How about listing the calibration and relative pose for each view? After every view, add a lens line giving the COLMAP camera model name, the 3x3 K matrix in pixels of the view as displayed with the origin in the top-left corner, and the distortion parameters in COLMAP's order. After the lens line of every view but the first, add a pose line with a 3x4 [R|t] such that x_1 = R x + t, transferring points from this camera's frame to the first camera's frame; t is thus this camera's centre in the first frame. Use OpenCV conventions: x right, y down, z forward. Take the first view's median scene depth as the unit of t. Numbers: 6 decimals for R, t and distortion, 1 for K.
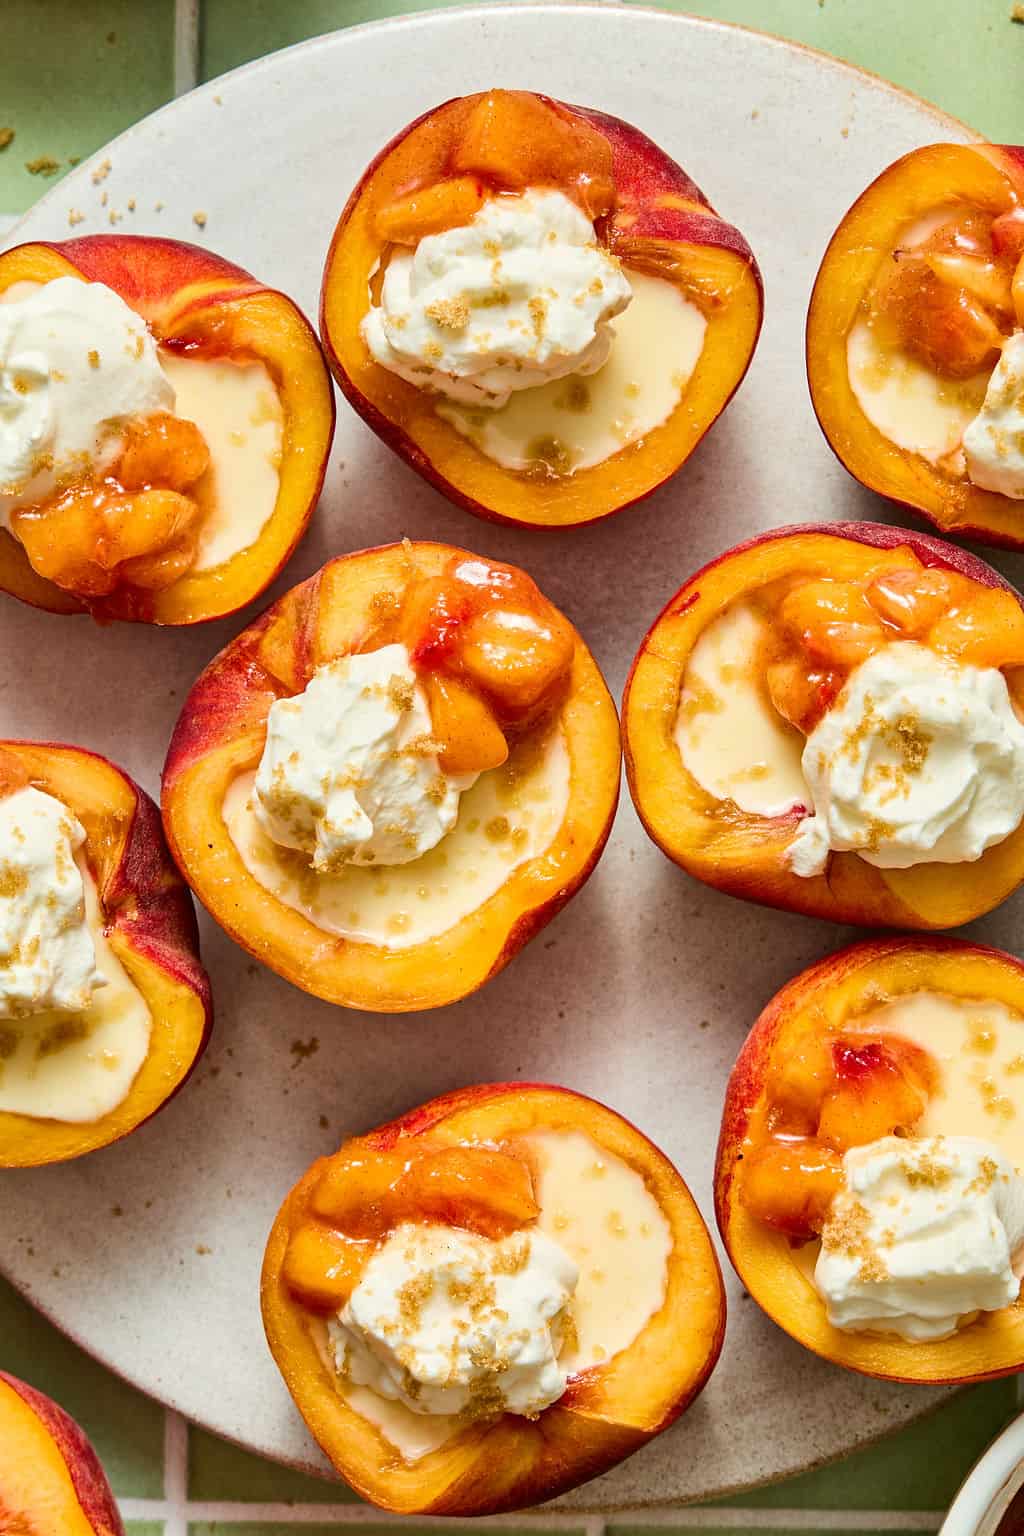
lens RADIAL K [[5673.1, 0, 511.0], [0, 5673.1, 763.3], [0, 0, 1]] dist [0.035450, 0.000000]
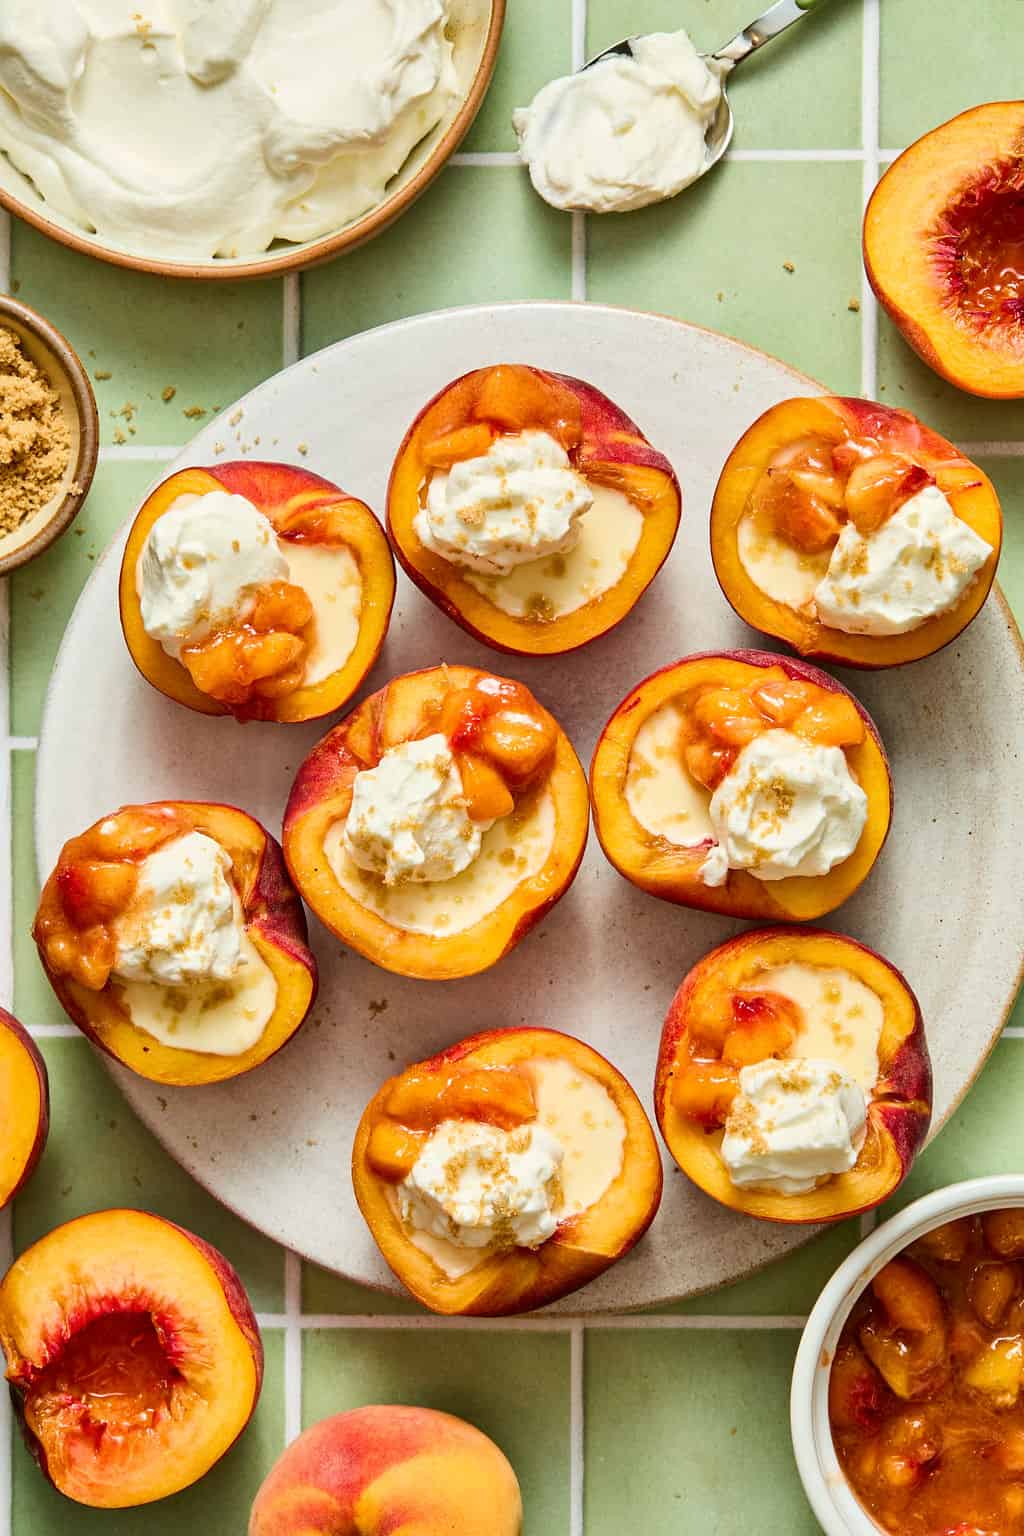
lens RADIAL K [[5673.1, 0, 512.7], [0, 5673.1, 769.3], [0, 0, 1]] dist [0.035450, 0.000000]
pose [[0.999955, -0.009035, 0.002806, -0.004943], [0.009069, 0.999881, -0.012513, 0.007277], [-0.002693, 0.012538, 0.999918, -0.498906]]
